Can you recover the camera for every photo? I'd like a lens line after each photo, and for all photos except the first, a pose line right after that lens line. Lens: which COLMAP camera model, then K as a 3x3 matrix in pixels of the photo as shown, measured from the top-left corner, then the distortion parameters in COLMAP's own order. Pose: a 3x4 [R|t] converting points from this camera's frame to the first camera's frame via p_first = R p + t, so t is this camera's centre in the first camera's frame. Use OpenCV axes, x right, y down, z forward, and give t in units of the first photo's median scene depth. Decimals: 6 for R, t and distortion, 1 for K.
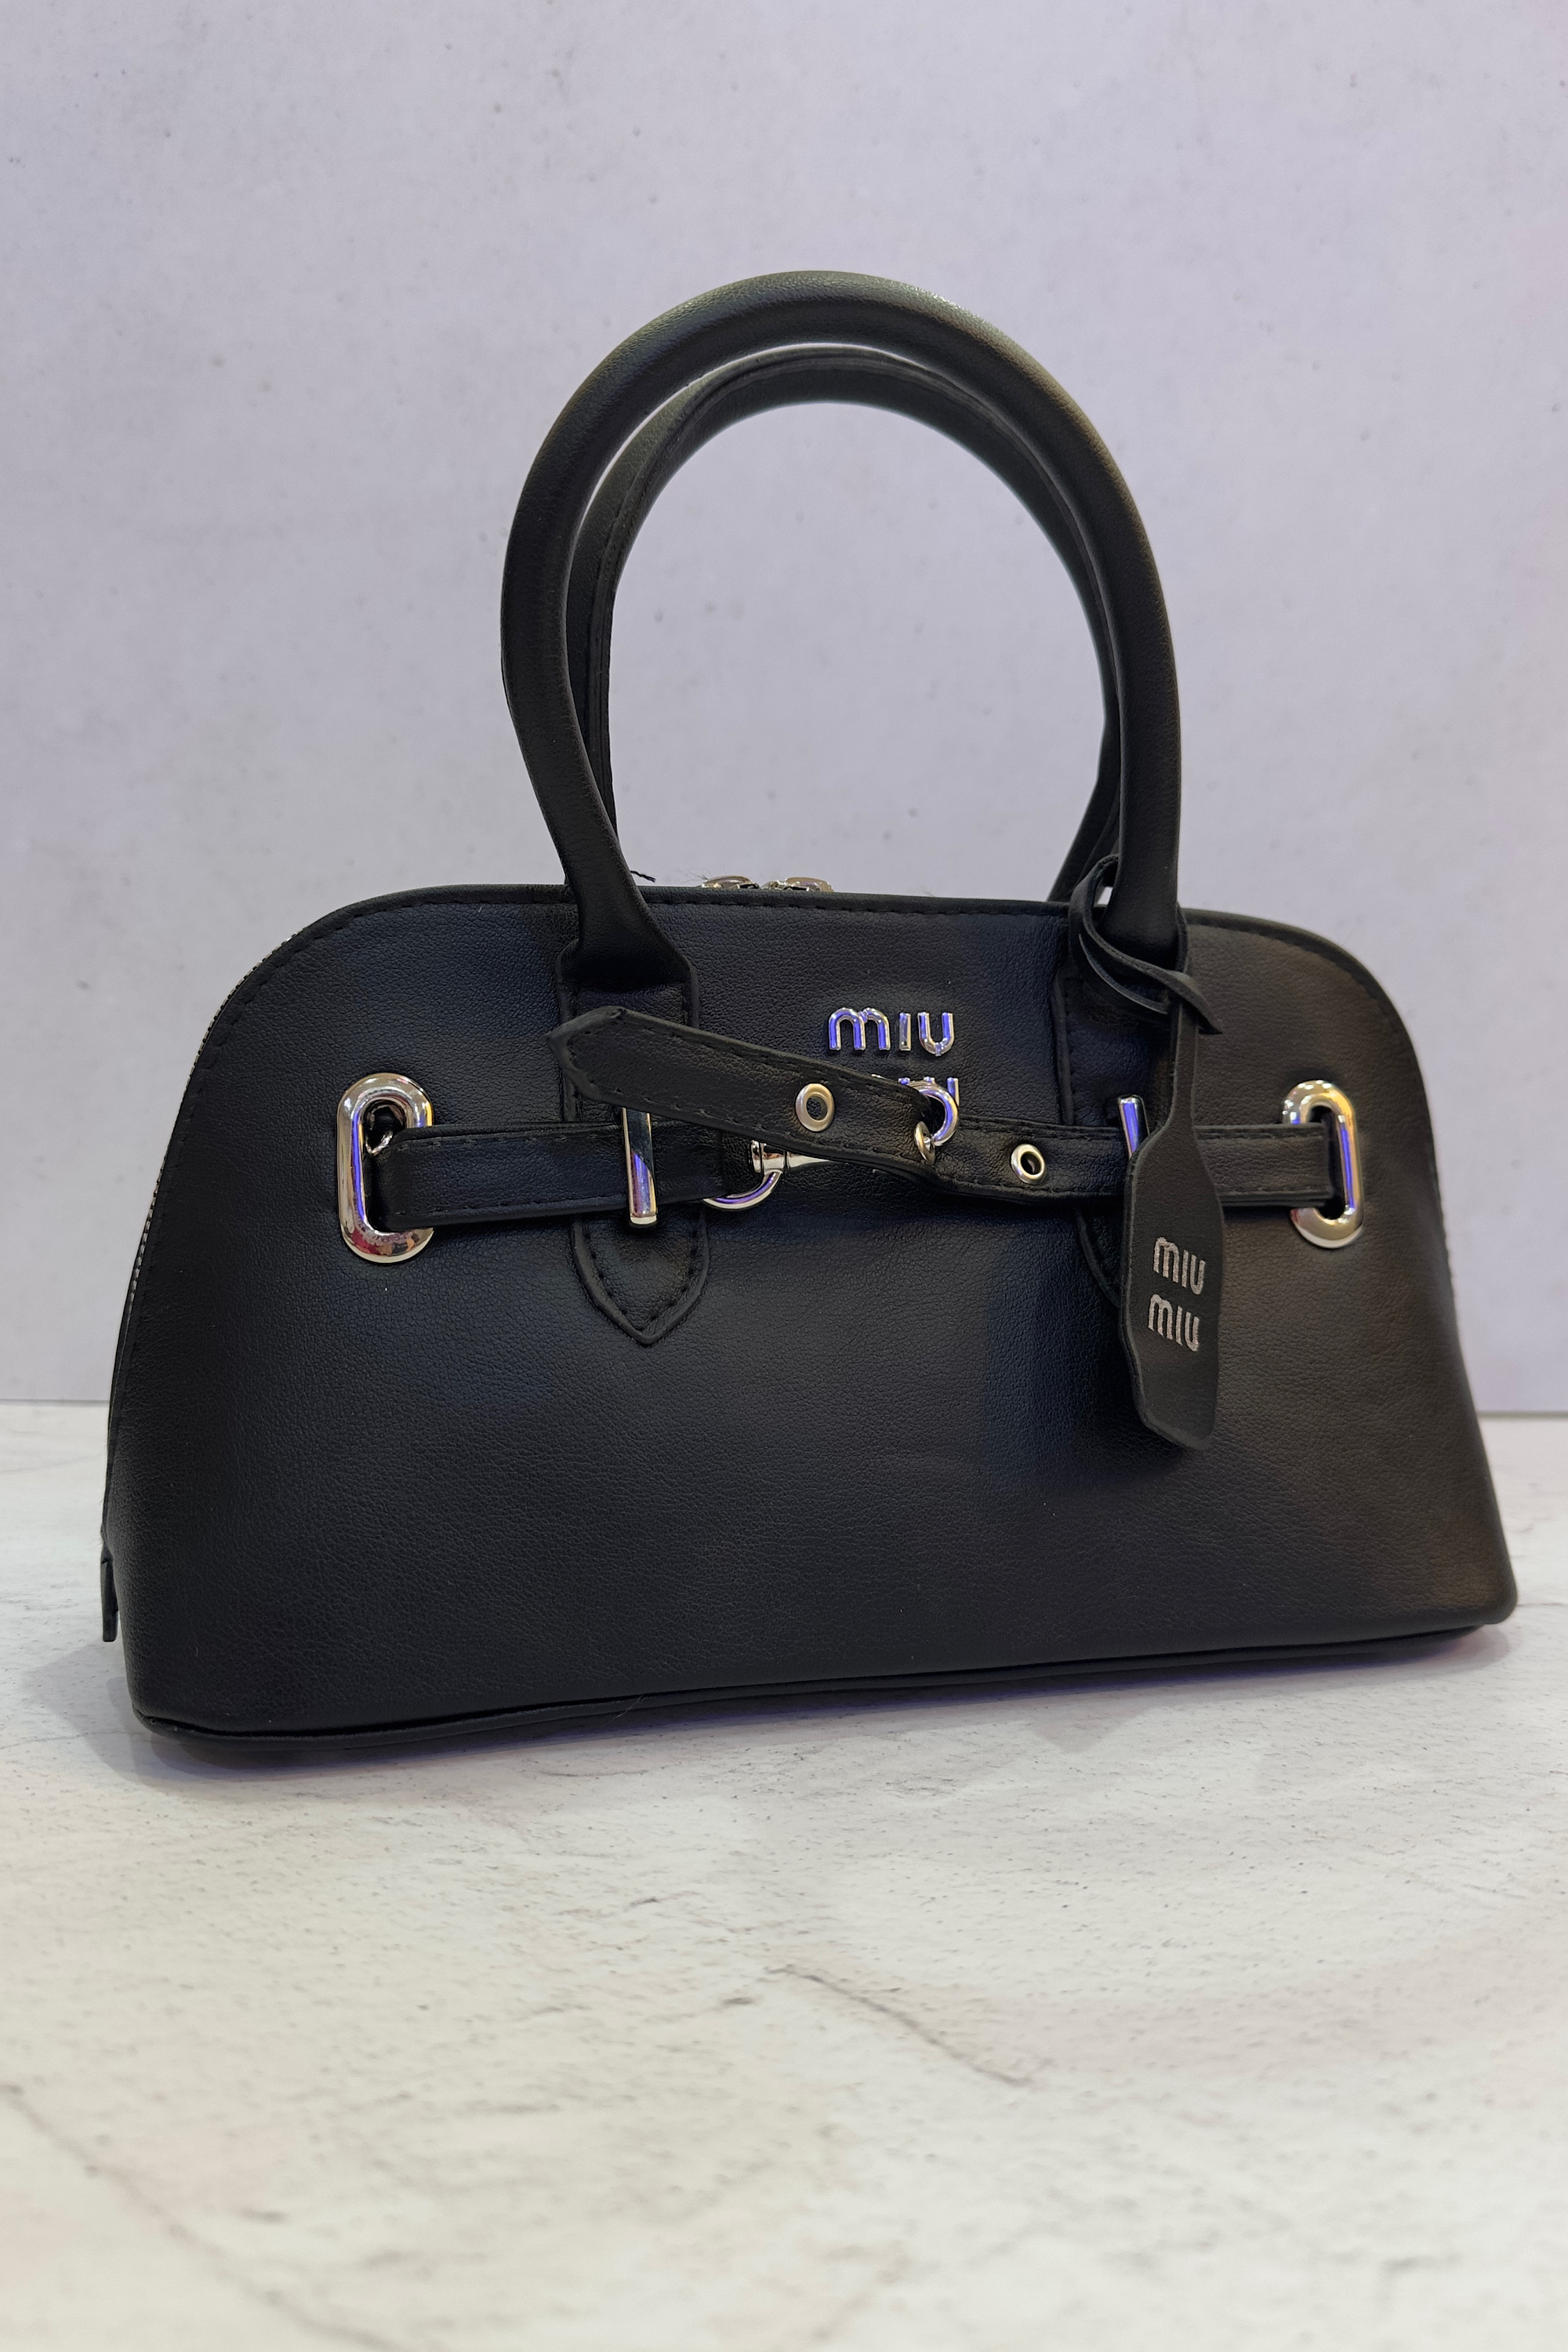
lens RADIAL K [[1744.3, 0, 794.4], [0, 1744.3, 1182.2], [0, 0, 1]] dist [-0.020318, 0.004118]
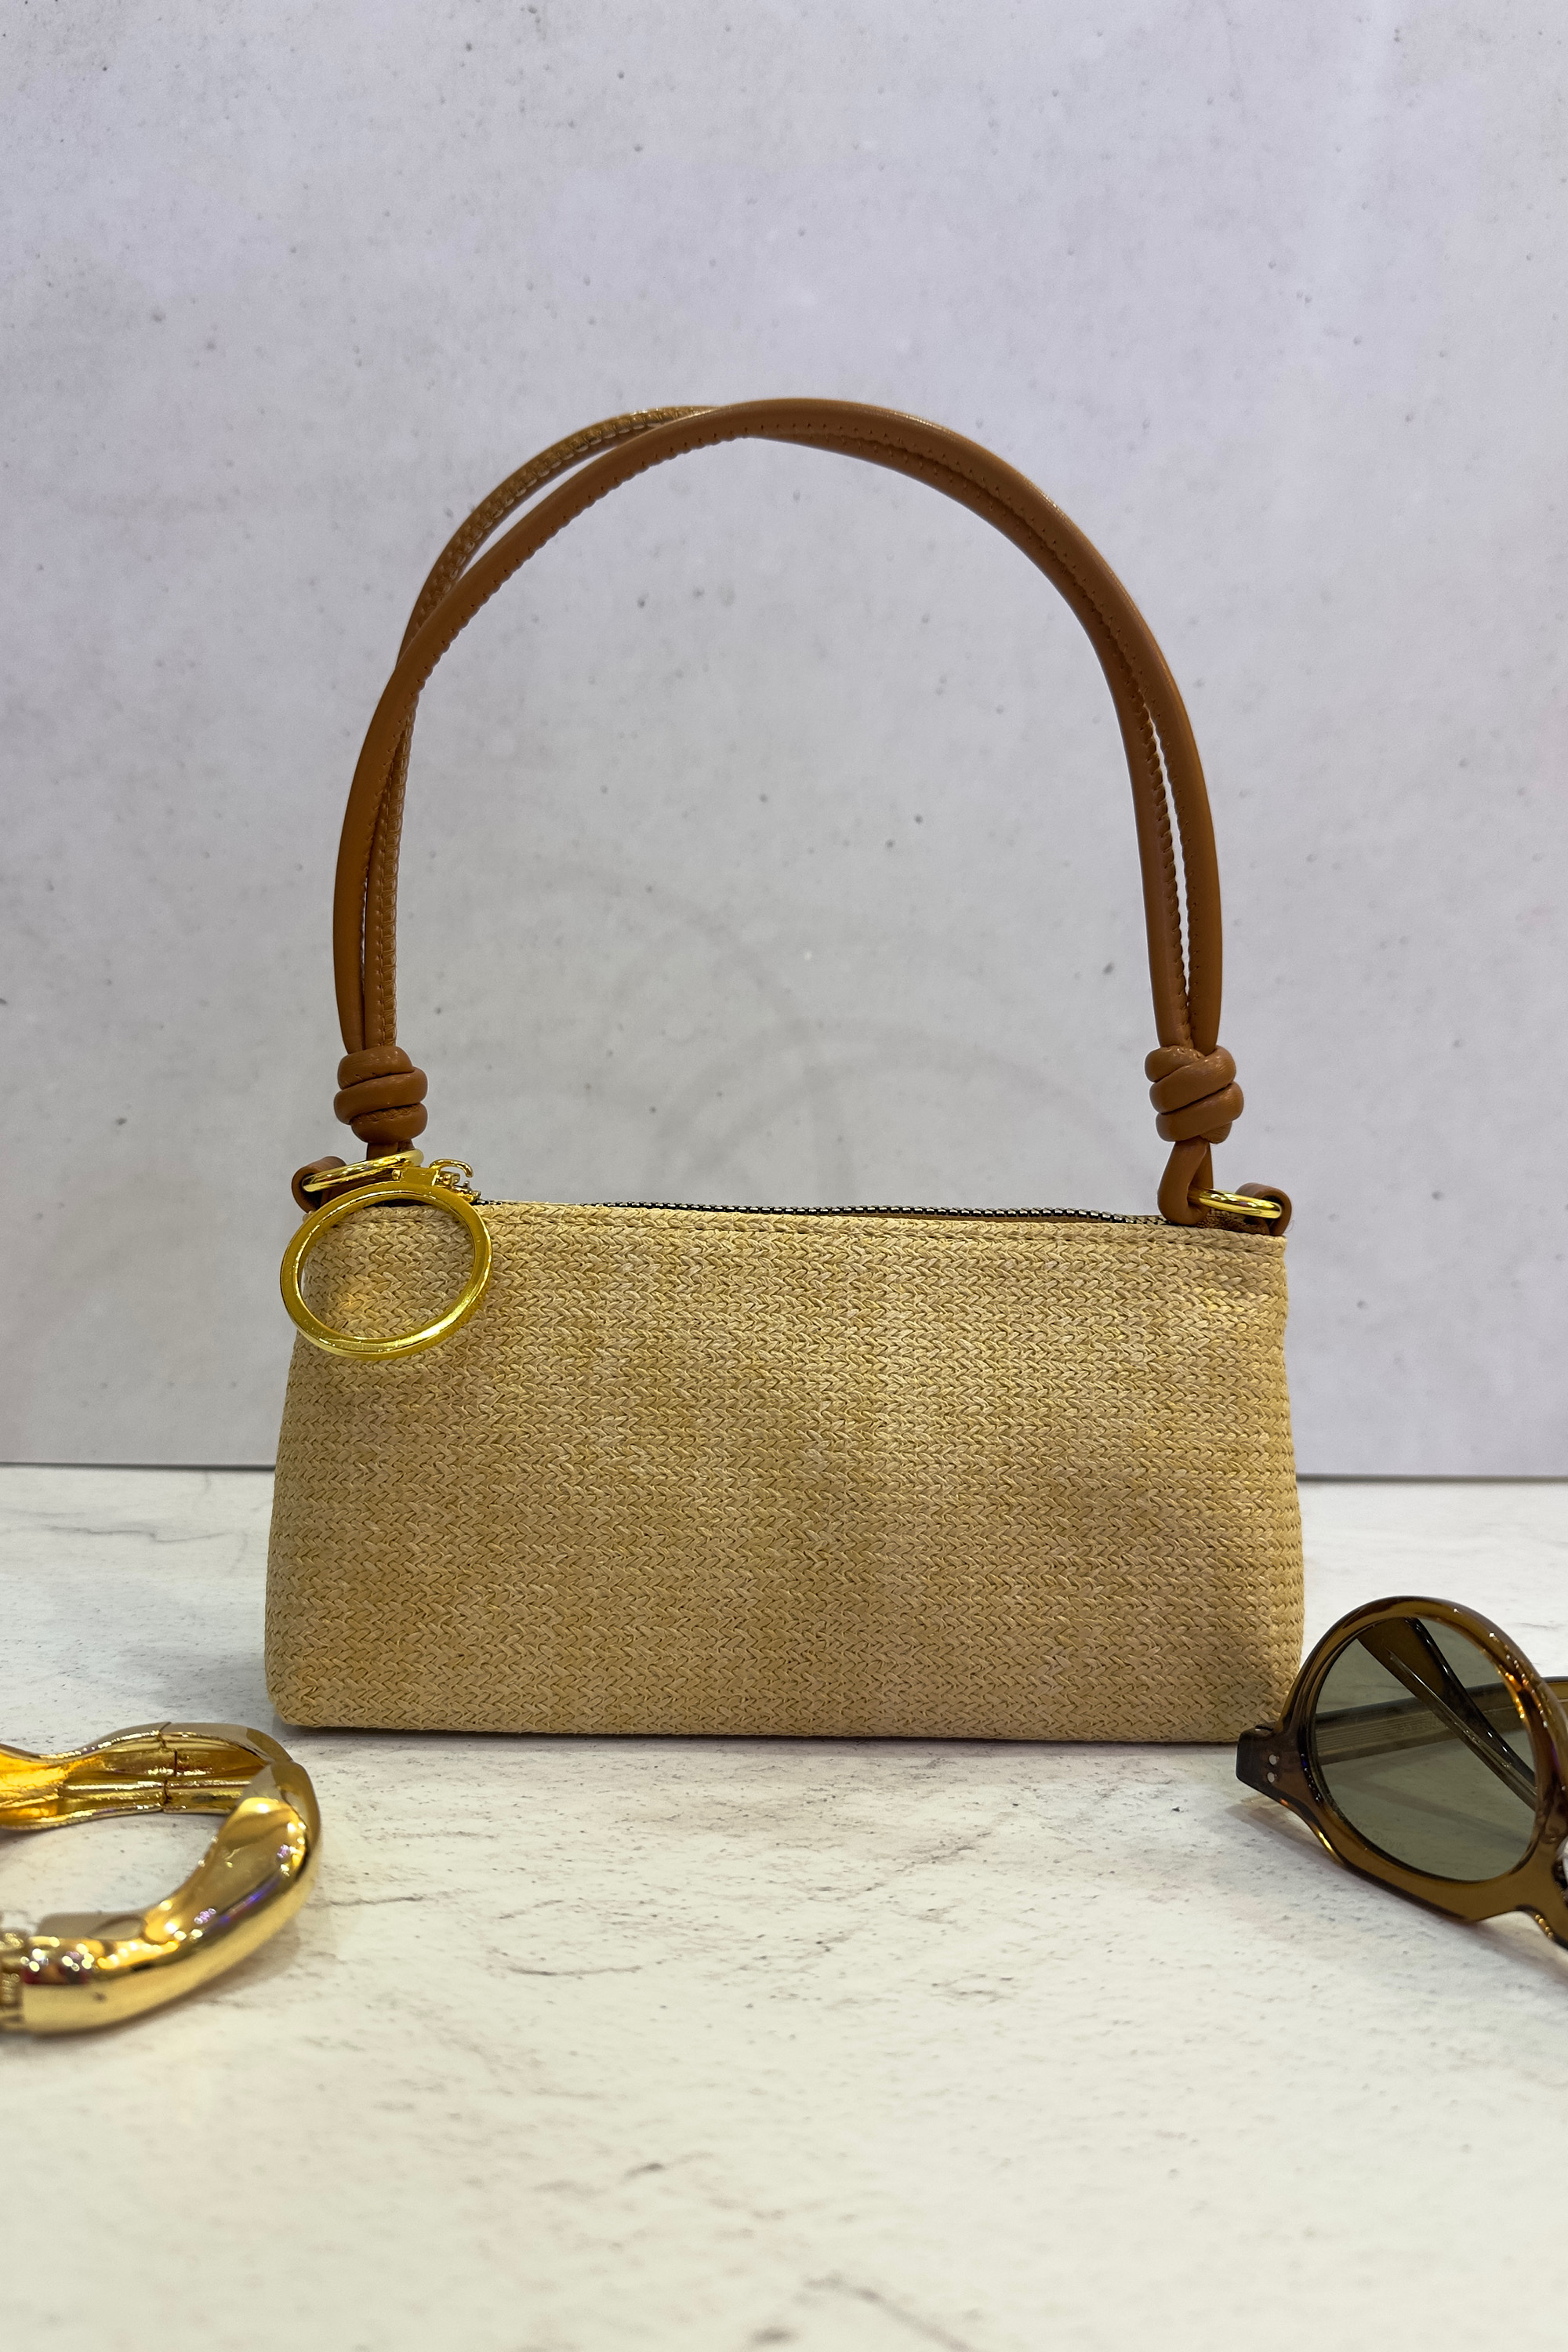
lens RADIAL K [[1742.1, 0, 792.9], [0, 1742.1, 1177.6], [0, 0, 1]] dist [-0.024596, 0.011883]
pose [[0.999738, 0.005370, 0.022244, -0.042725], [-0.005116, 0.999921, -0.011468, -0.033077], [-0.022304, 0.011352, 0.999687, 0.225082]]
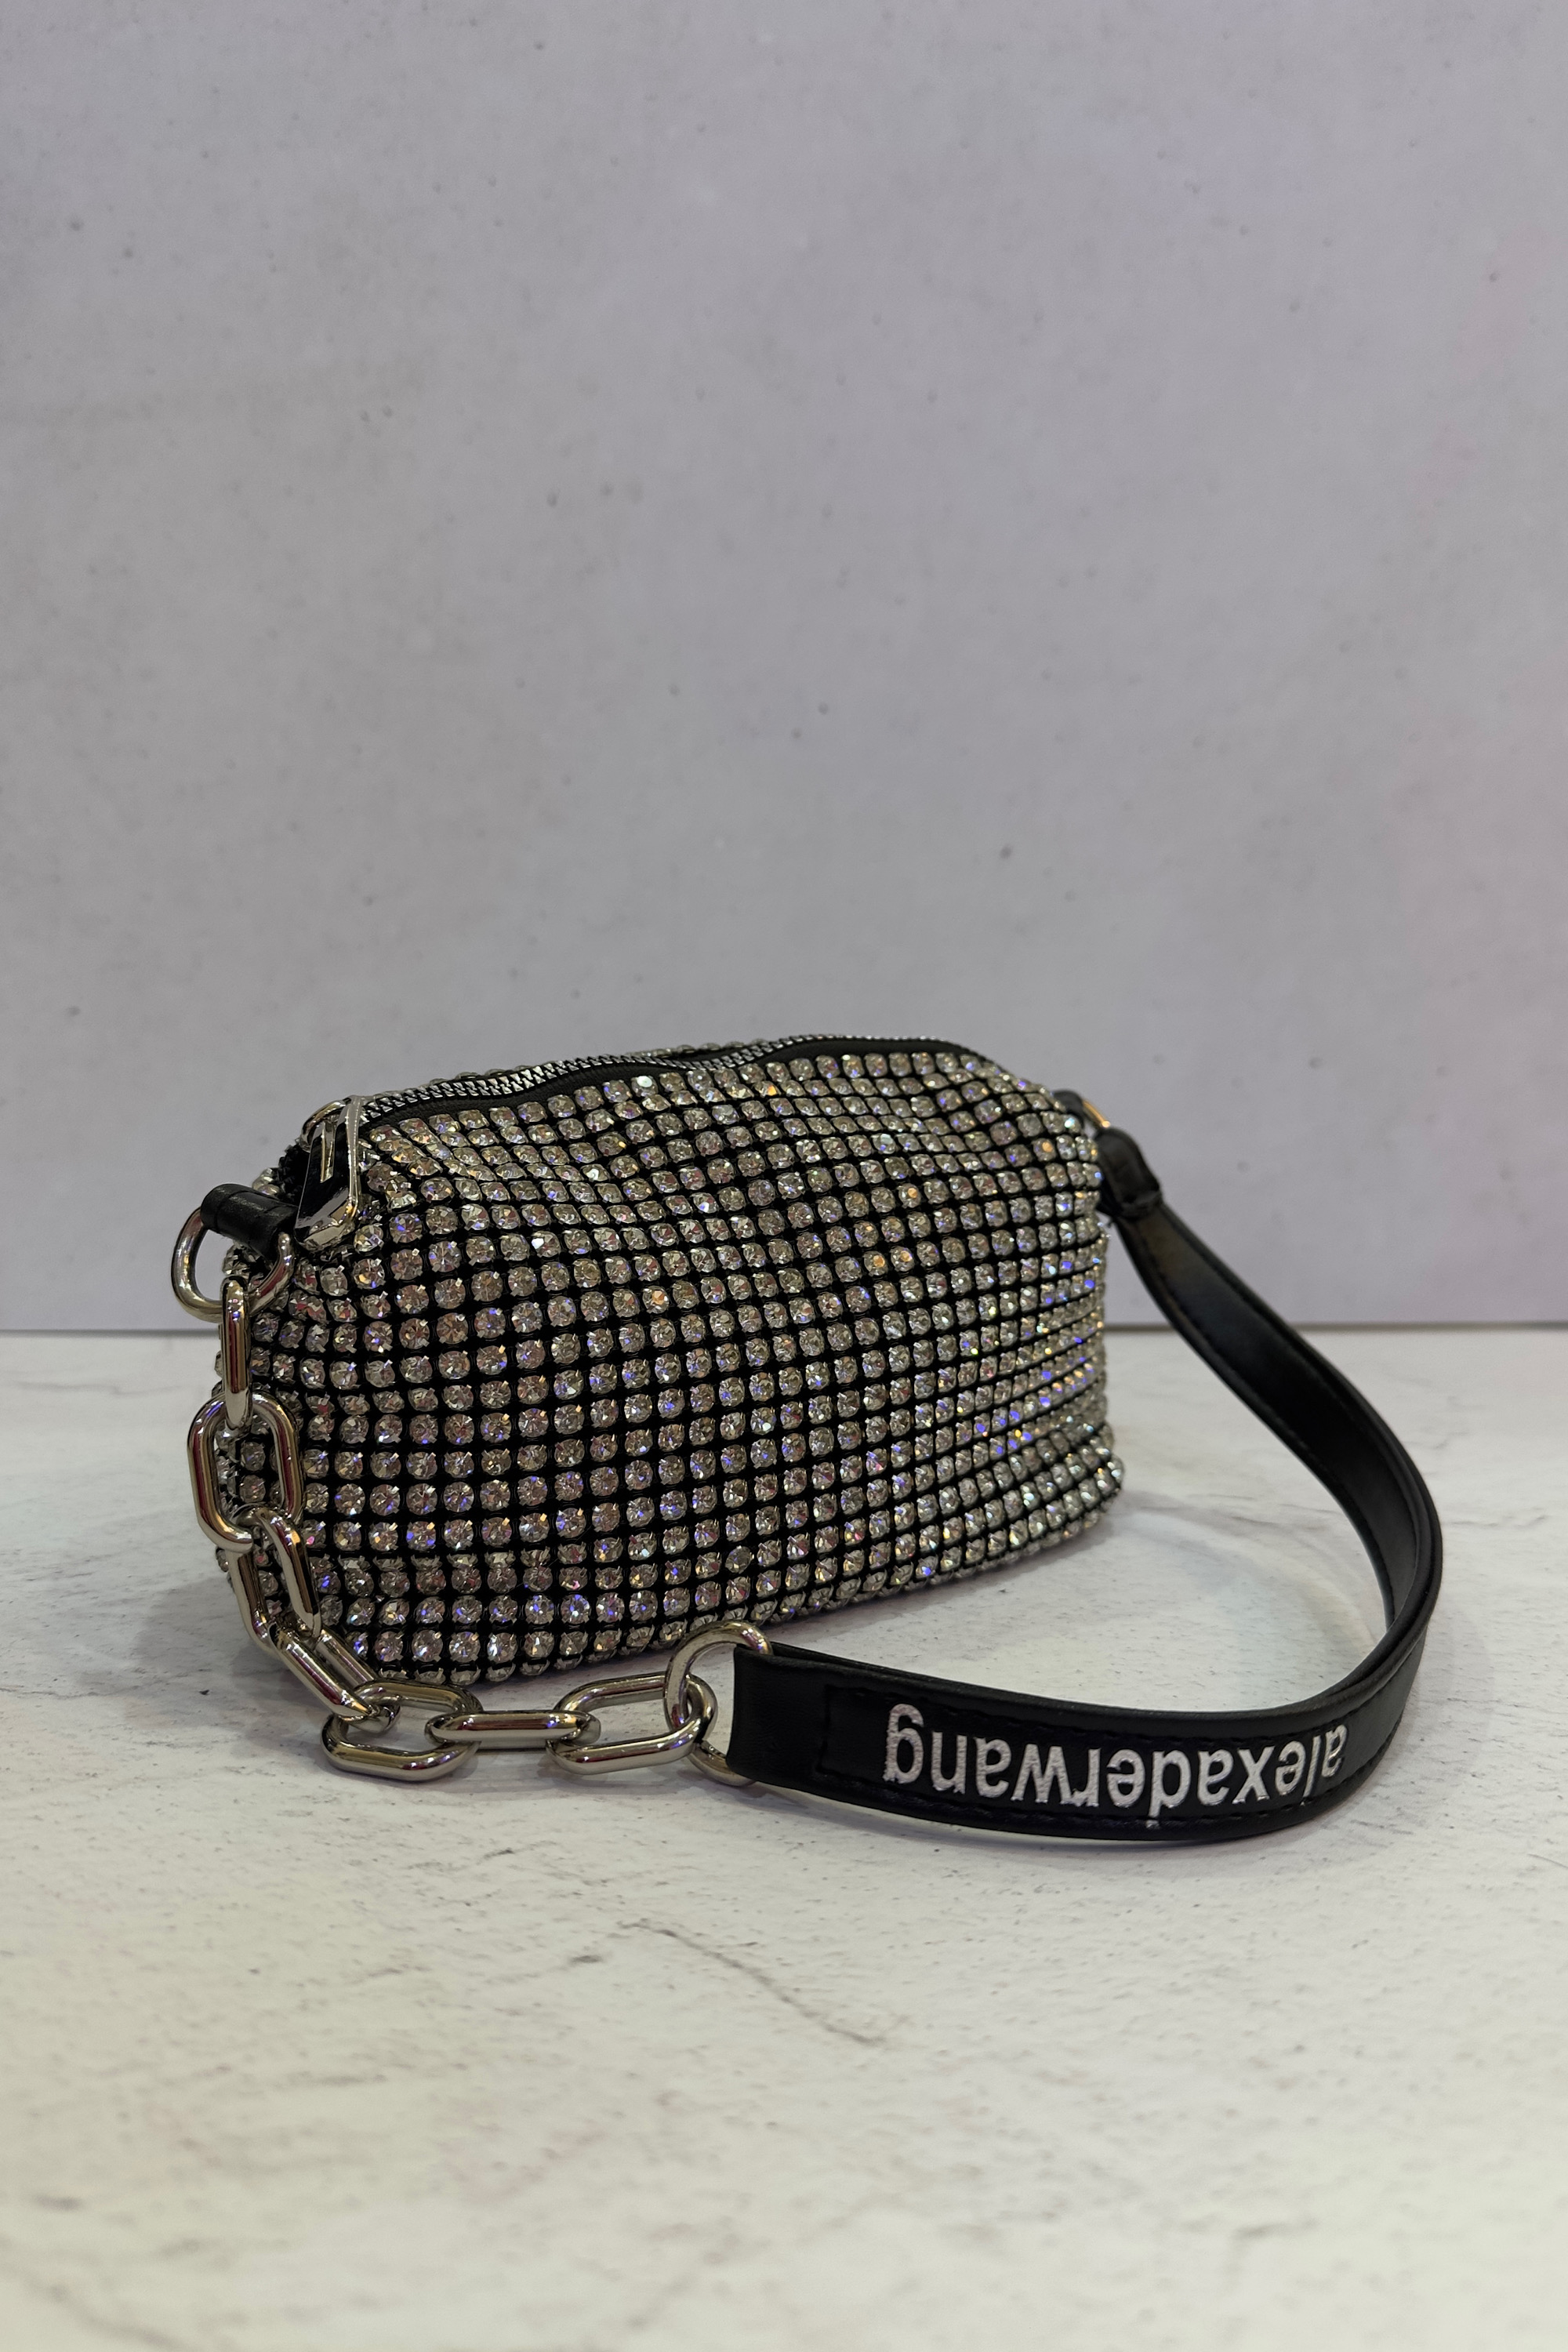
lens RADIAL K [[1747.6, 0, 785.5], [0, 1747.6, 1212.3], [0, 0, 1]] dist [-0.034922, 0.016336]
pose [[0.999713, -0.010463, 0.021574, 0.060116], [0.009024, 0.997797, 0.065728, 0.000019], [-0.022214, -0.065514, 0.997604, 0.070808]]
